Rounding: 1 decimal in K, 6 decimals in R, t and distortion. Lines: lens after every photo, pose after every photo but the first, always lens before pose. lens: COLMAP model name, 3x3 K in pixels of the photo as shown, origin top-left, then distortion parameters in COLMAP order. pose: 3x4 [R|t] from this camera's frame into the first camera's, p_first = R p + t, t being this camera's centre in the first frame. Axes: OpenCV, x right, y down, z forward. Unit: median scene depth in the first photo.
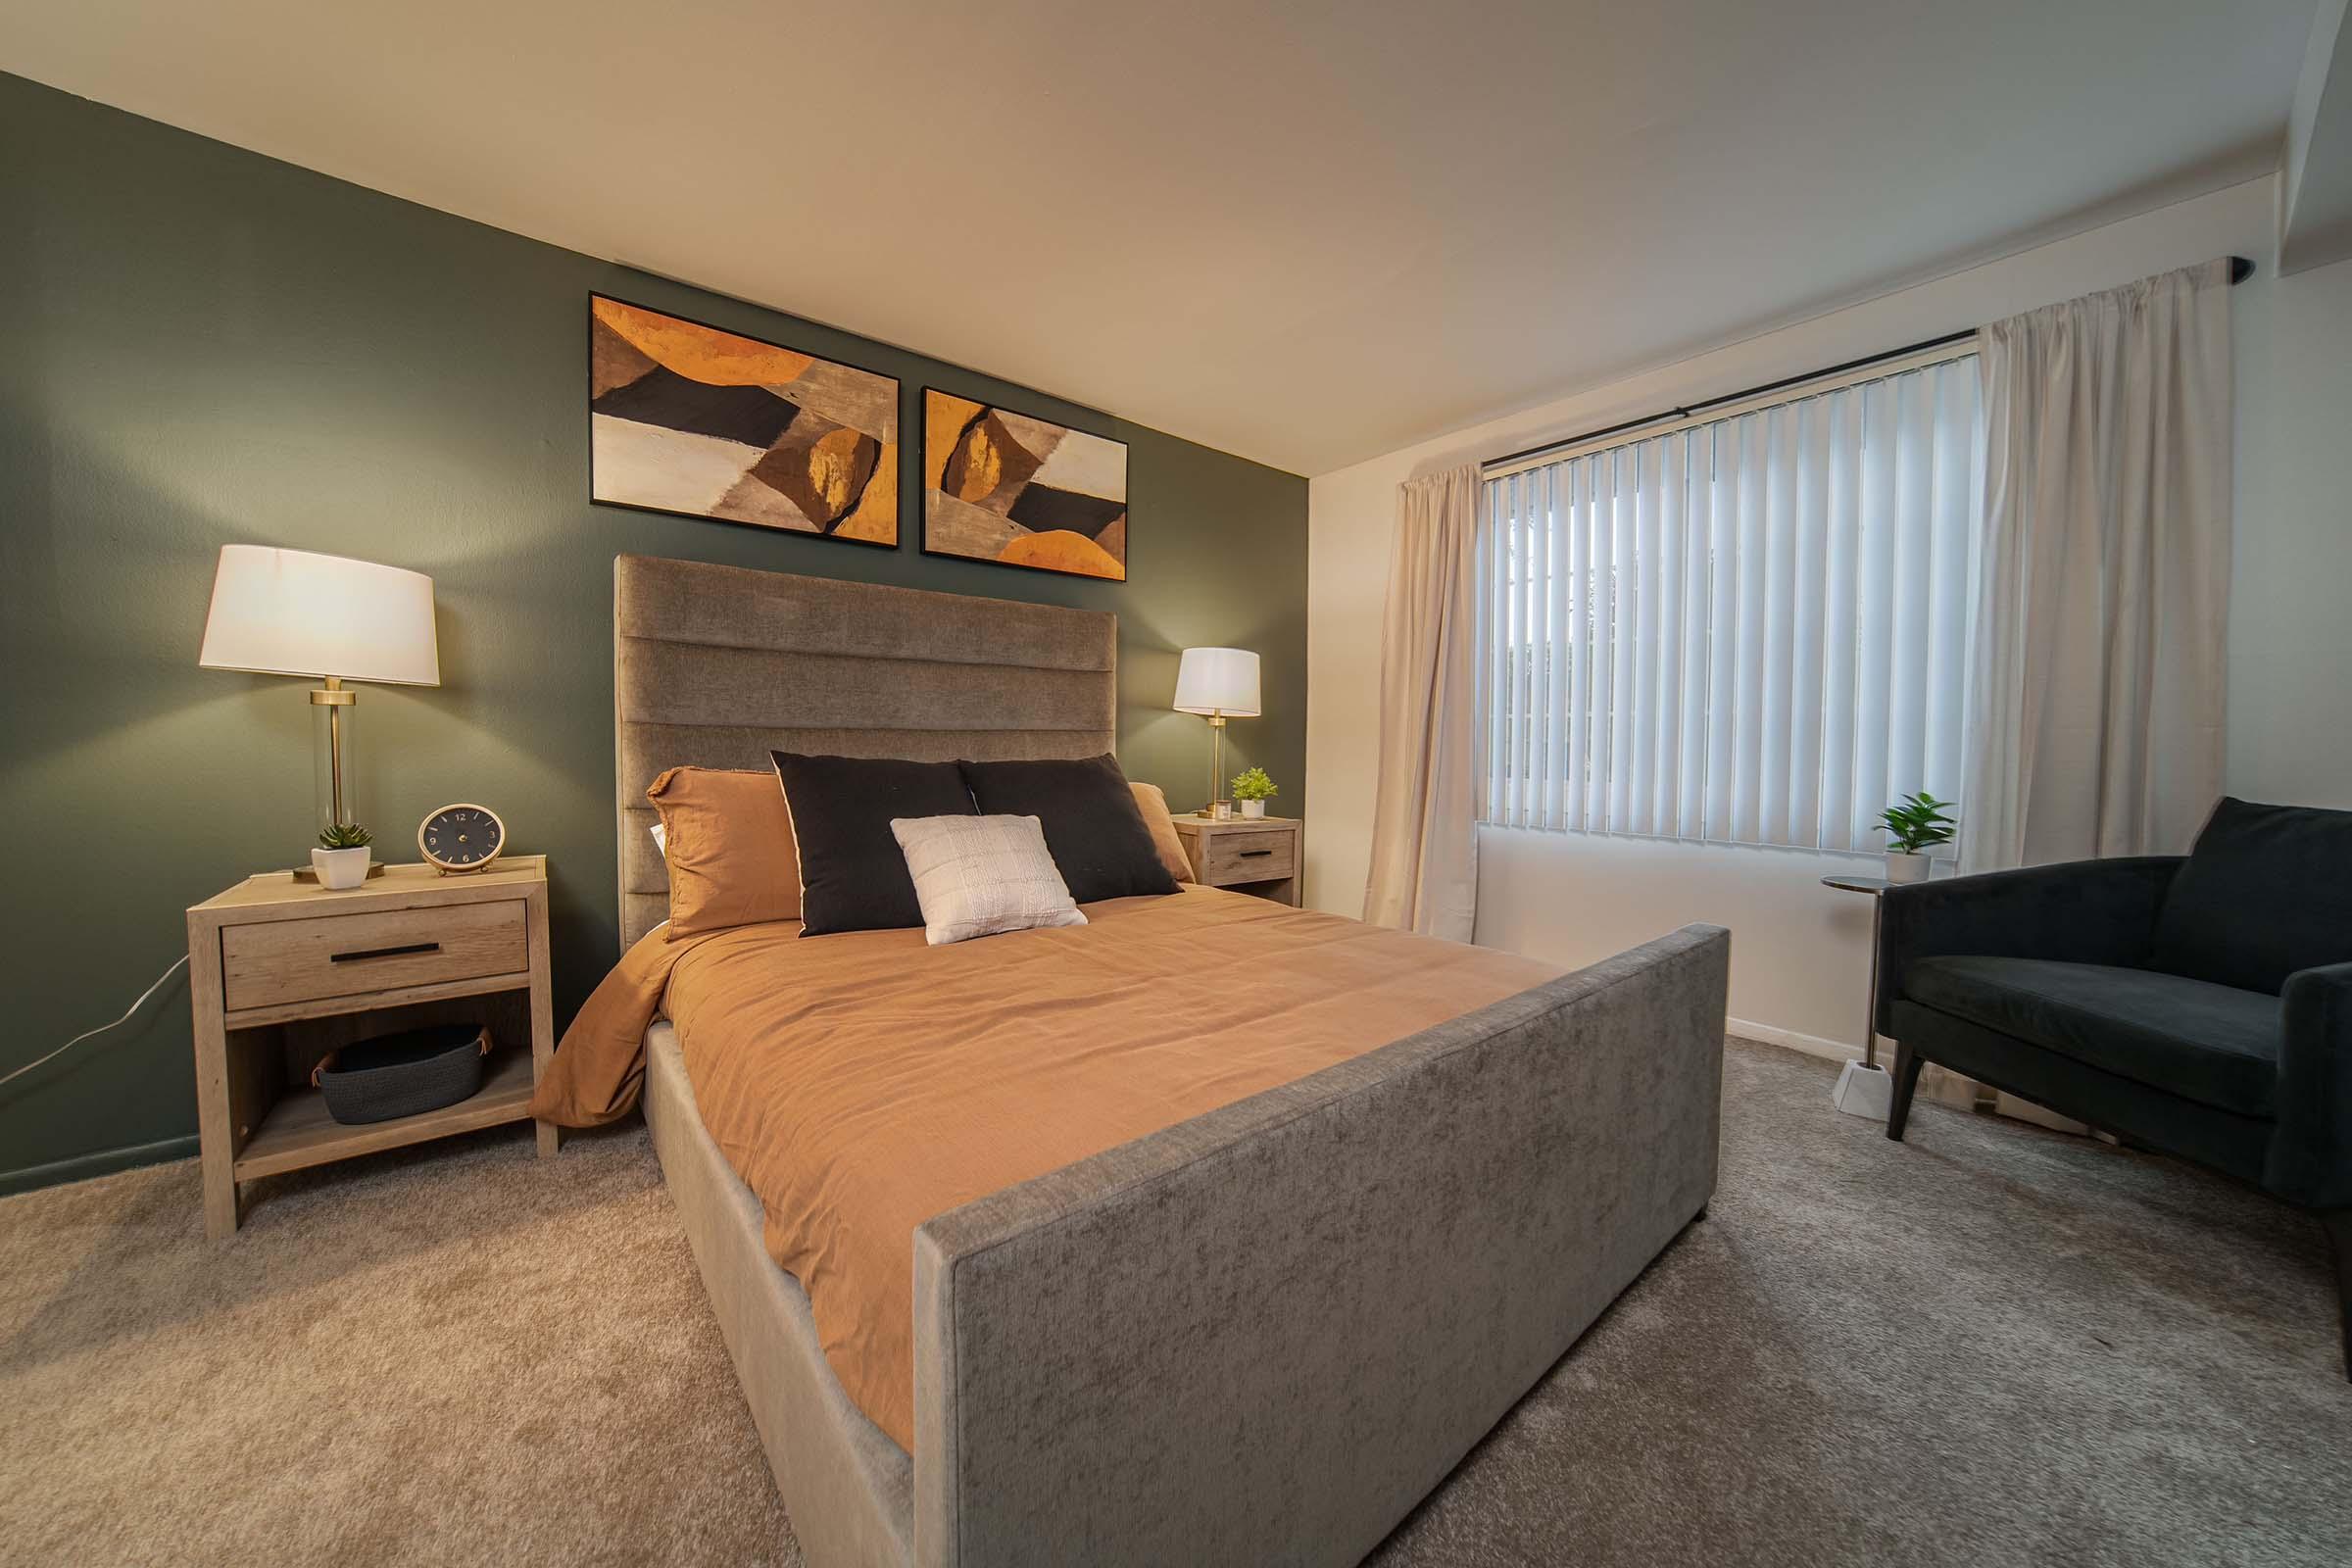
lens RADIAL K [[808.5, 0, 1169.9], [0, 808.5, 768.8], [0, 0, 1]] dist [-0.028736, 0.006772]
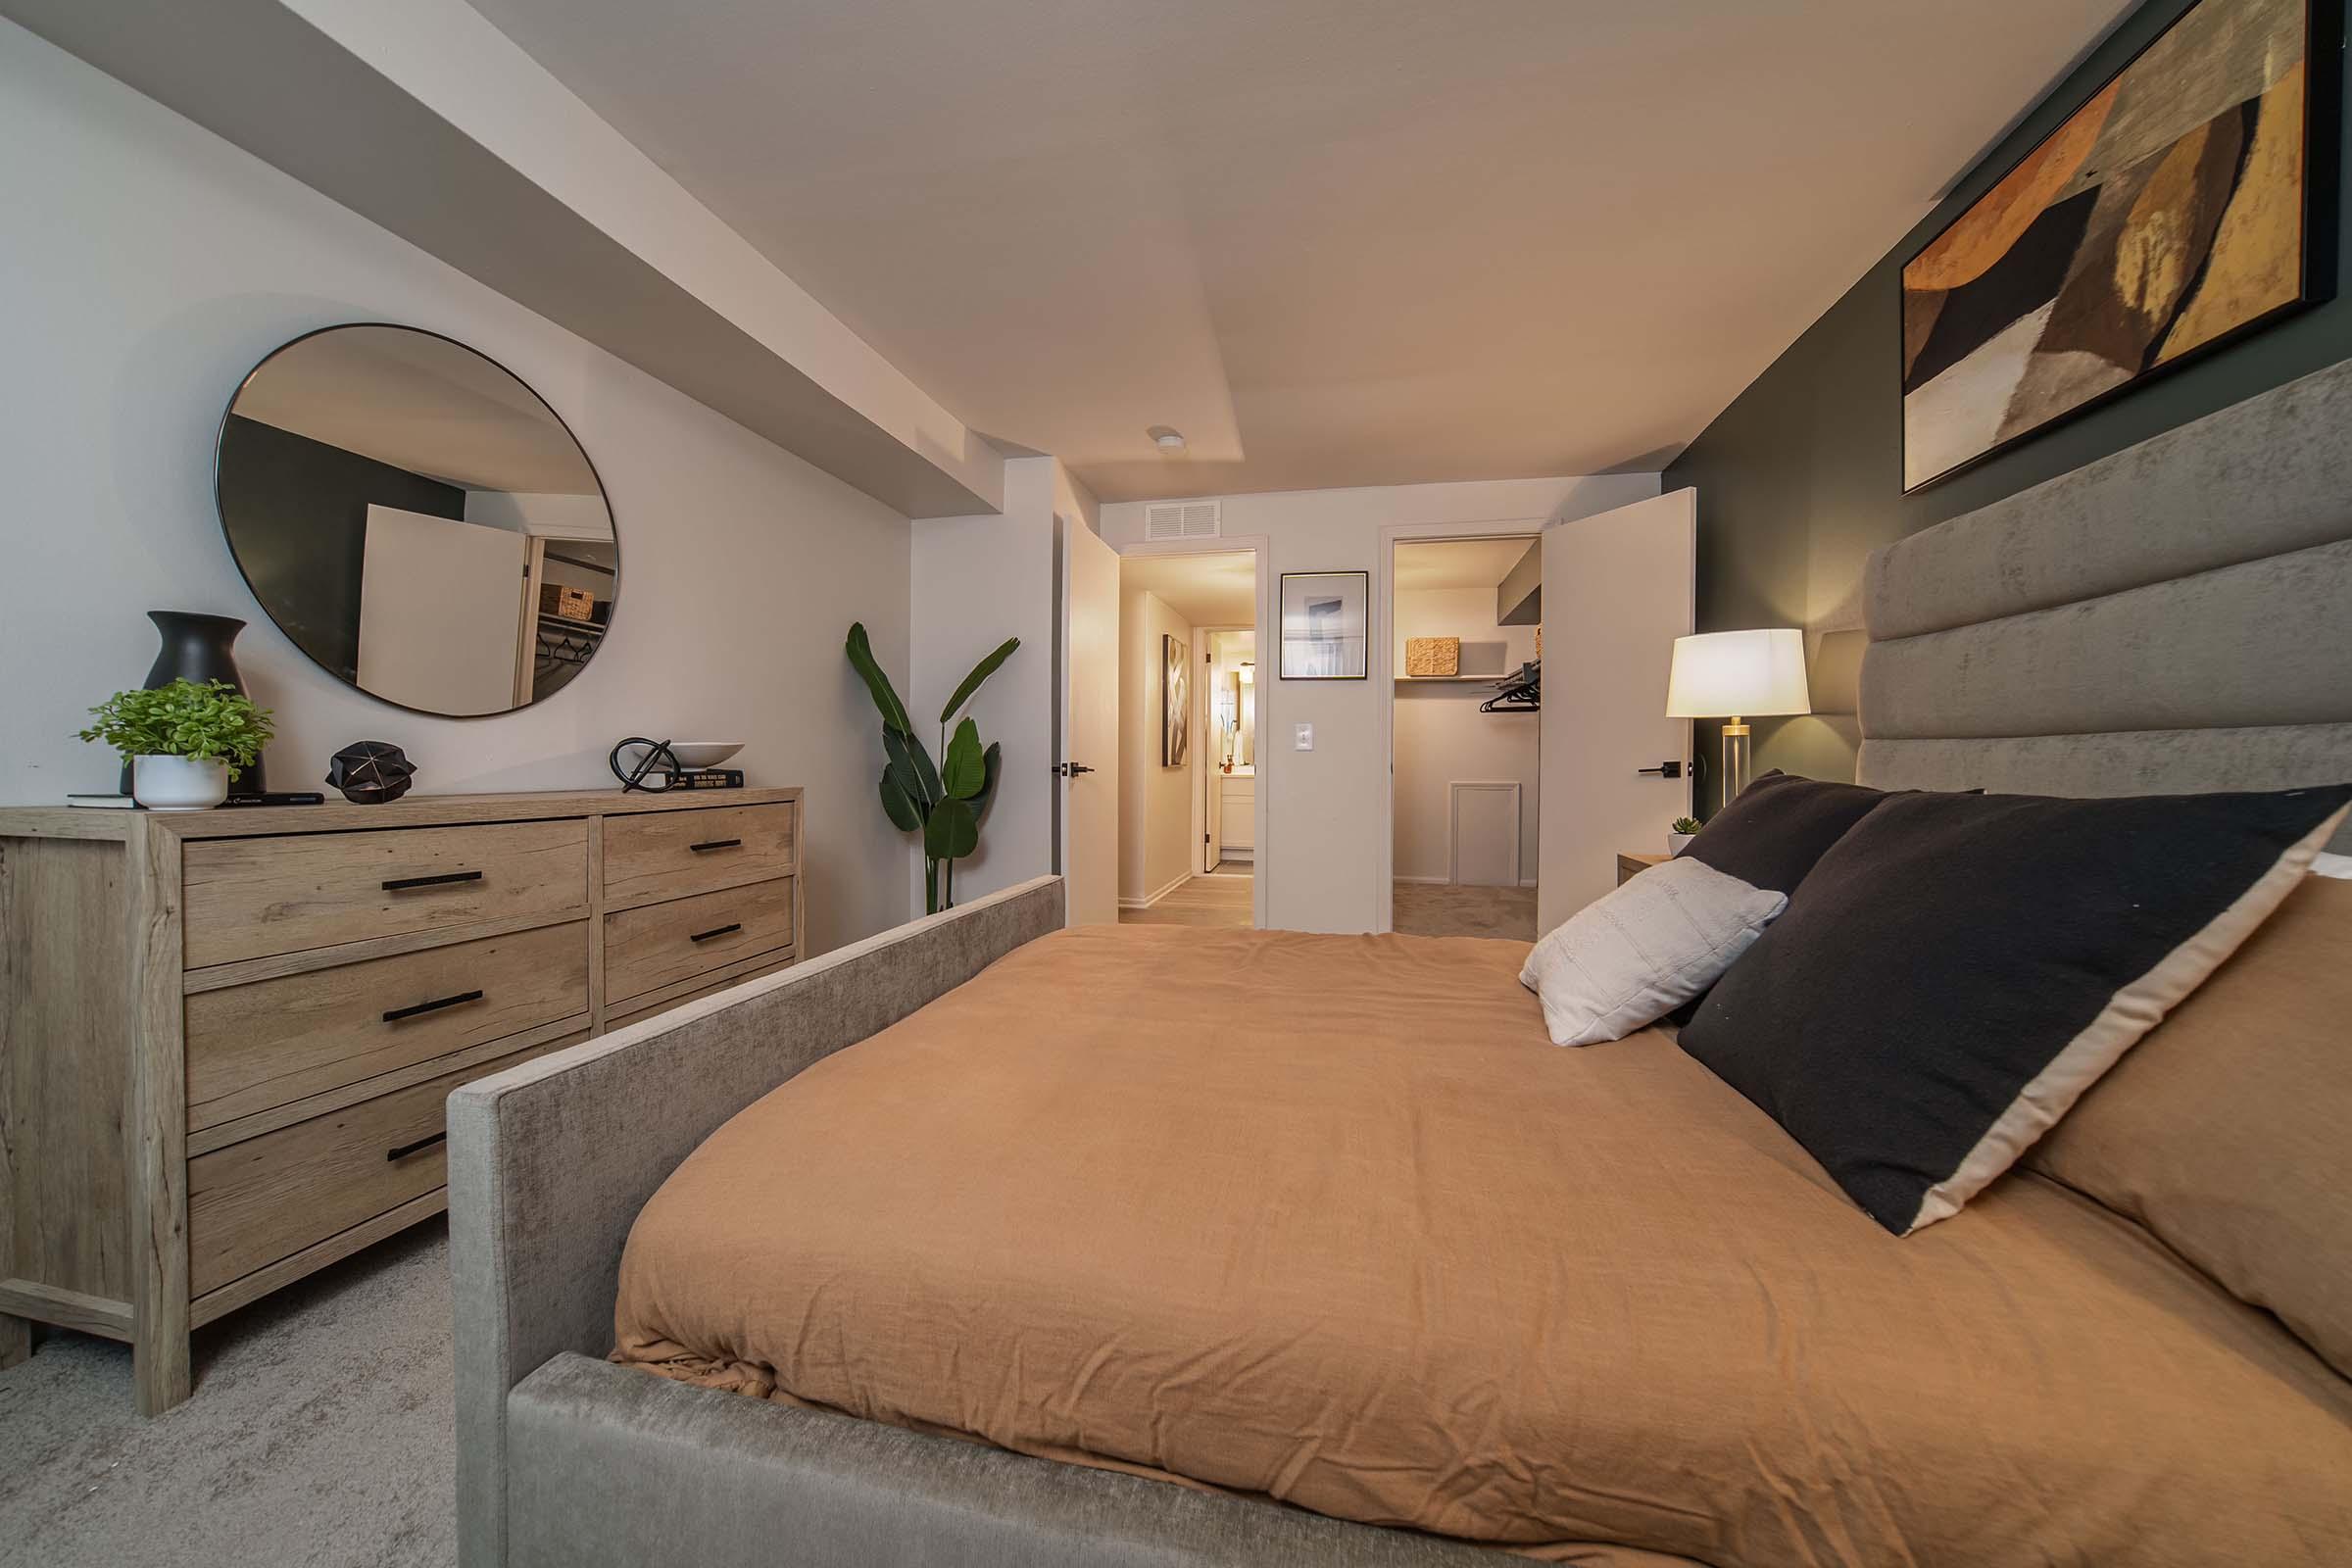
lens RADIAL K [[808.5, 0, 1169.9], [0, 808.5, 768.8], [0, 0, 1]] dist [-0.028736, 0.006772]
pose [[-0.787989, -0.006941, -0.615650, 0.514461], [-0.033331, 0.998951, 0.031399, -0.027573], [0.614787, 0.045262, -0.787394, 1.292764]]
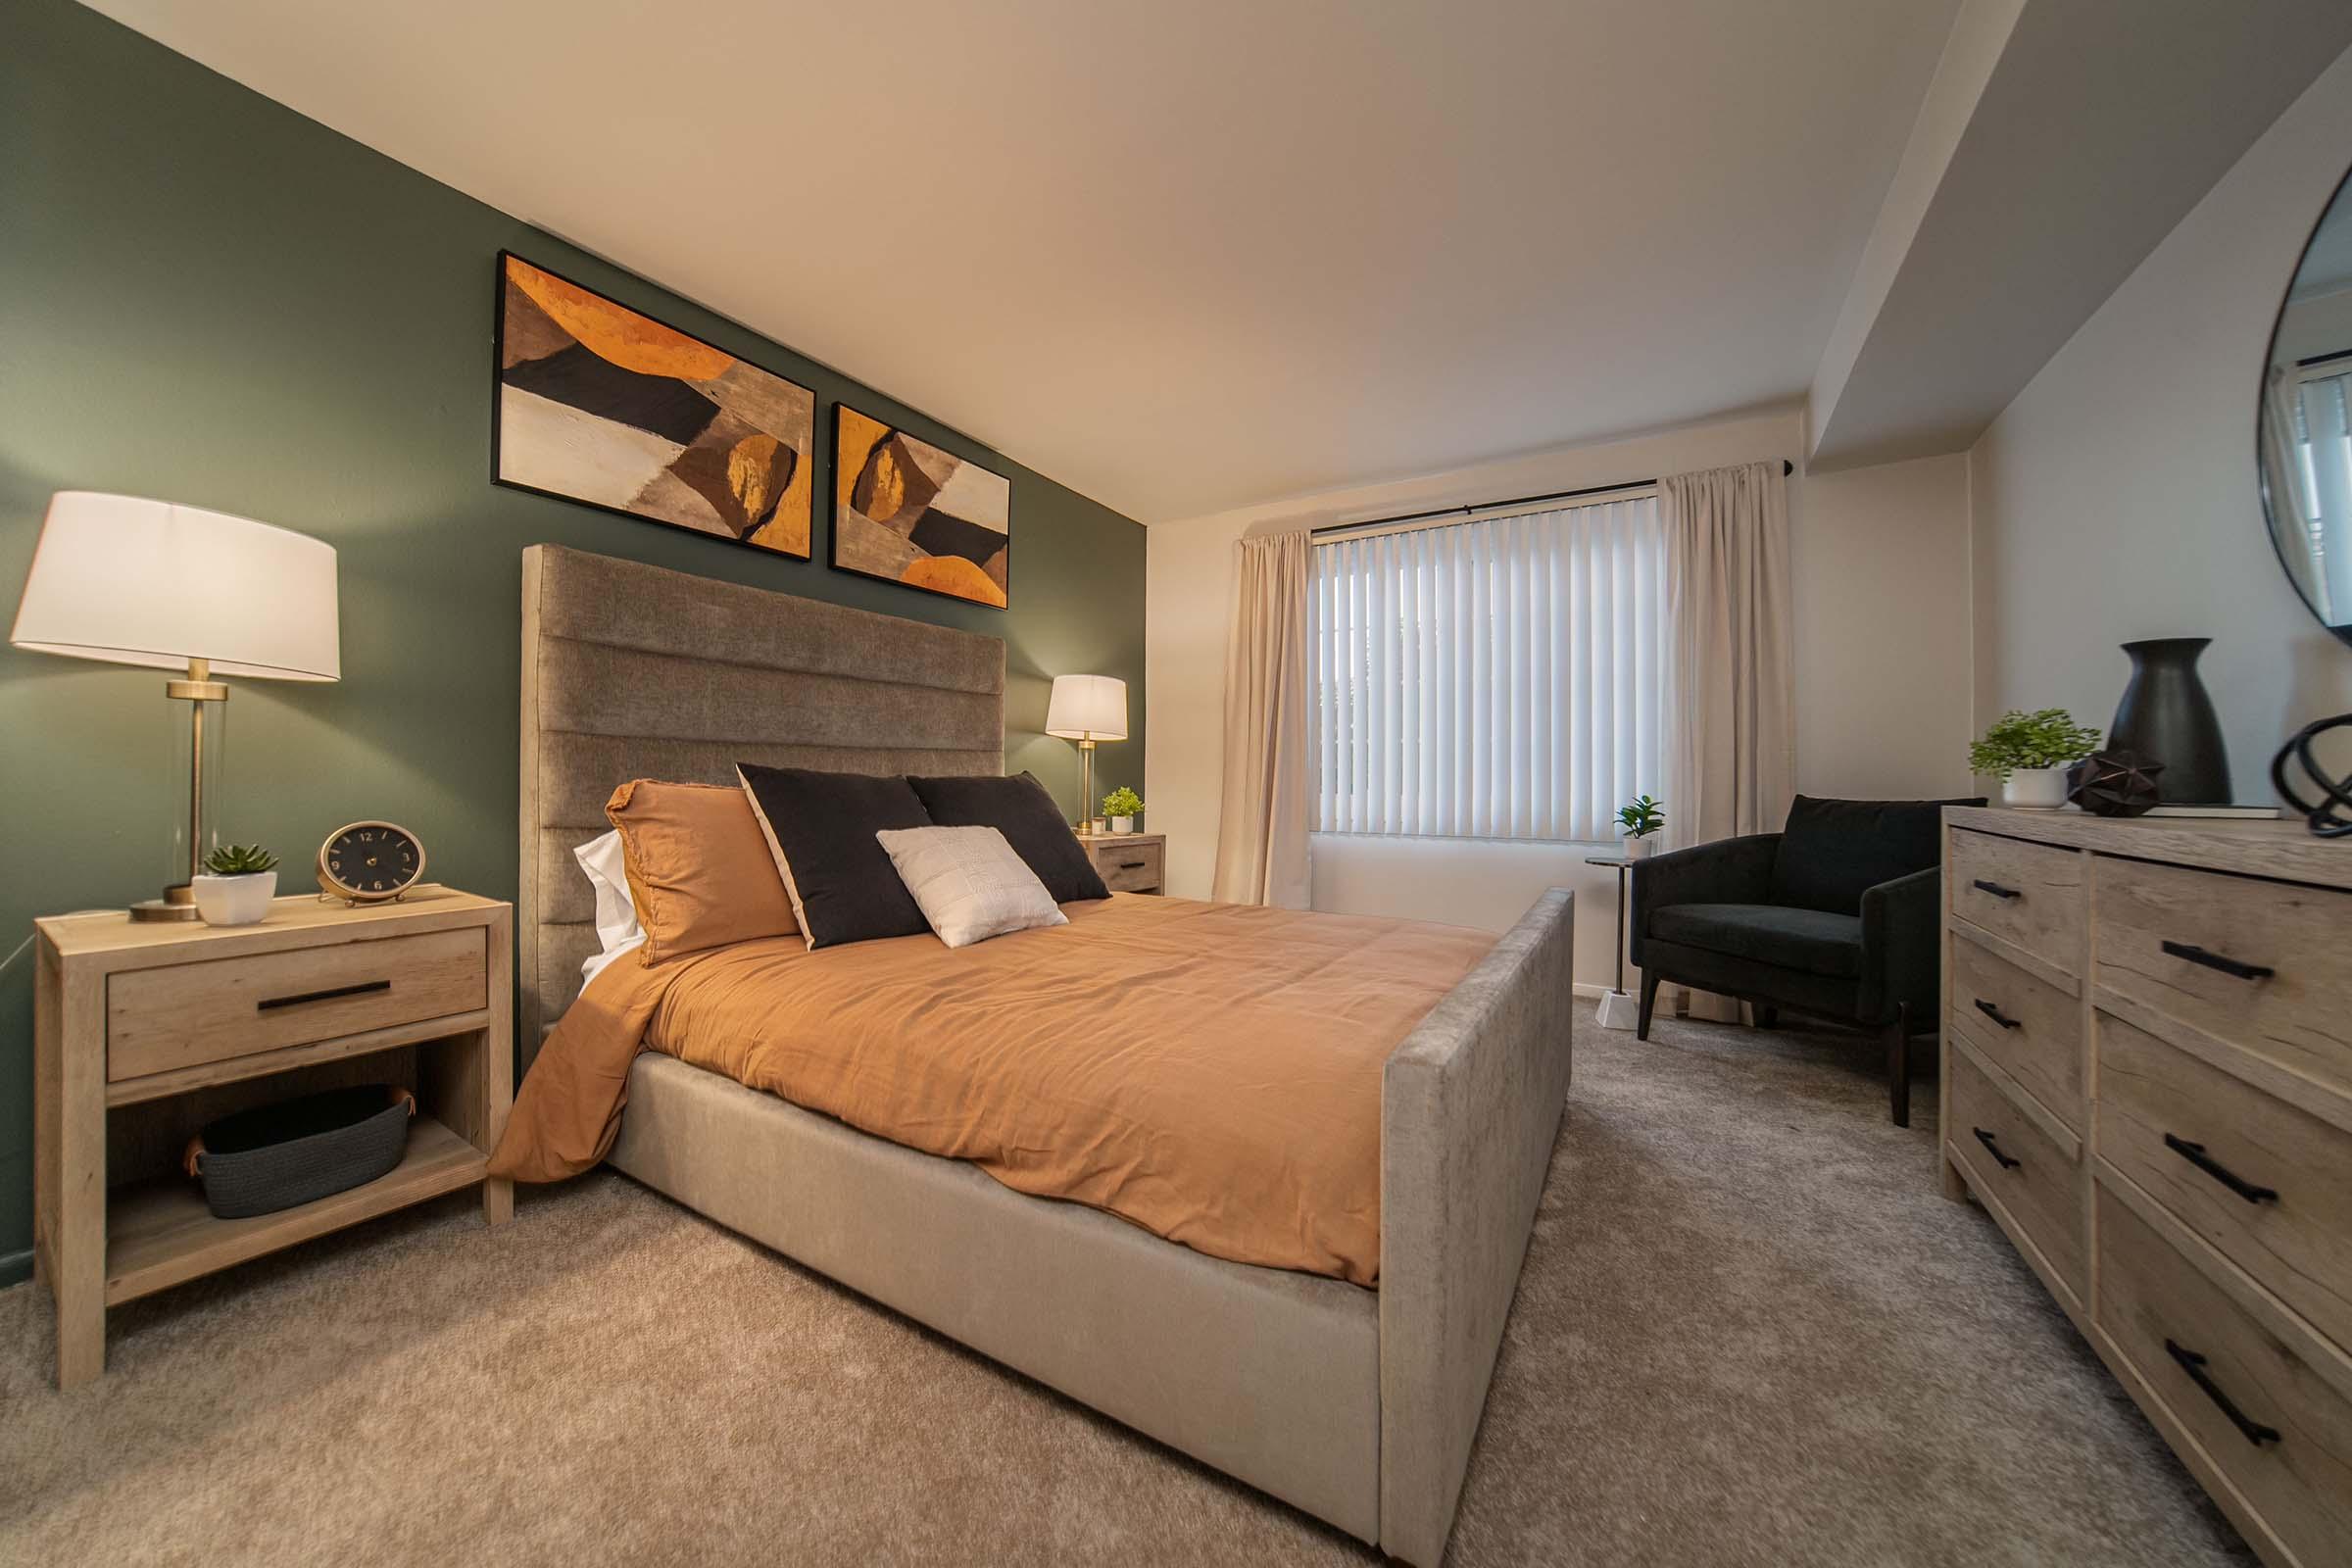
lens RADIAL K [[808.5, 0, 1169.9], [0, 808.5, 768.8], [0, 0, 1]] dist [-0.028736, 0.006772]
pose [[0.941264, 0.002792, 0.337660, -0.341275], [0.010558, 0.999234, -0.037692, 0.026426], [-0.337507, 0.039044, 0.940513, -0.075056]]
